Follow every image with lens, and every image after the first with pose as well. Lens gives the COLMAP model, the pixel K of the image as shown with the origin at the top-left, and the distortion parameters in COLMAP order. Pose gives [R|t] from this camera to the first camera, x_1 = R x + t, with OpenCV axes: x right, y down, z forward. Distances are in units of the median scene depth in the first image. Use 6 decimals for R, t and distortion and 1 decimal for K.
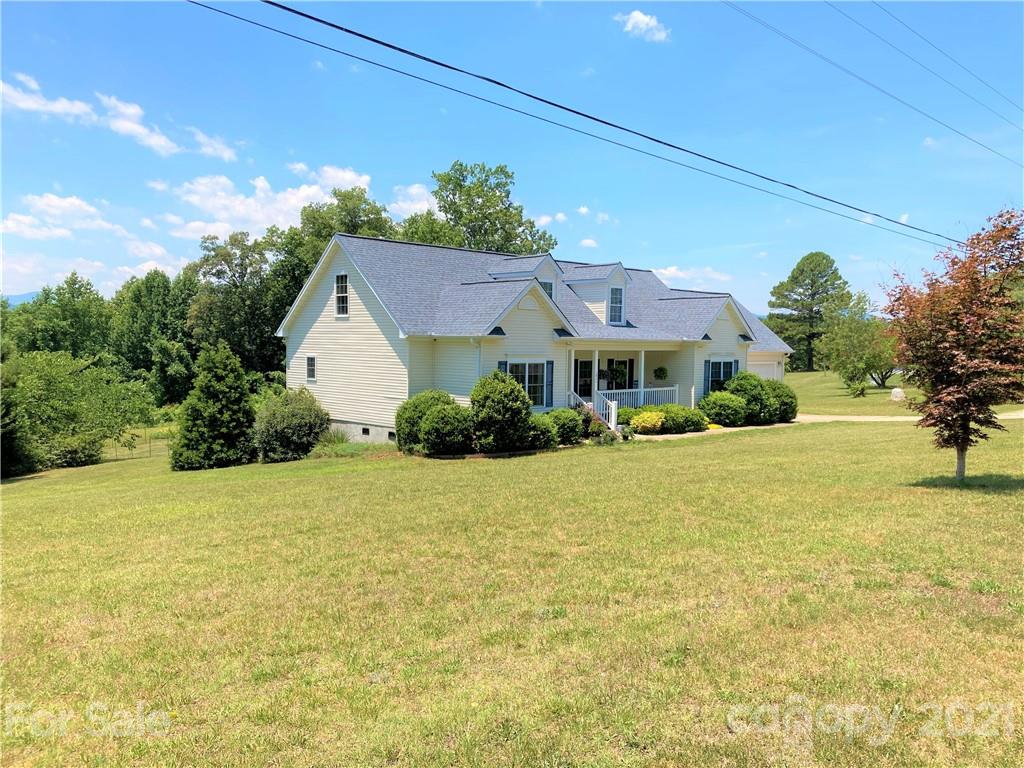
lens RADIAL K [[838.5, 0, 508.0], [0, 838.5, 381.6], [0, 0, 1]] dist [0.038798, -0.054639]
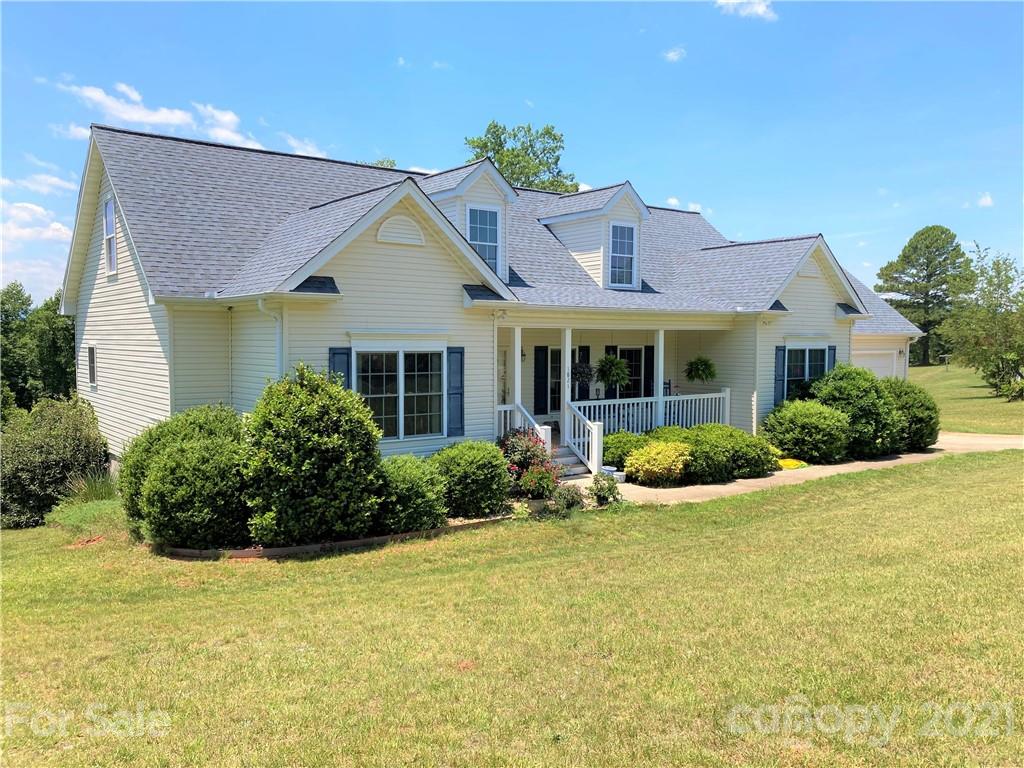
lens RADIAL K [[838.5, 0, 514.1], [0, 838.5, 387.7], [0, 0, 1]] dist [0.038798, -0.054639]
pose [[0.994907, -0.005781, -0.100631, 0.118295], [0.006750, 0.999934, 0.009286, -0.003801], [0.100571, -0.009918, 0.994880, 0.423273]]
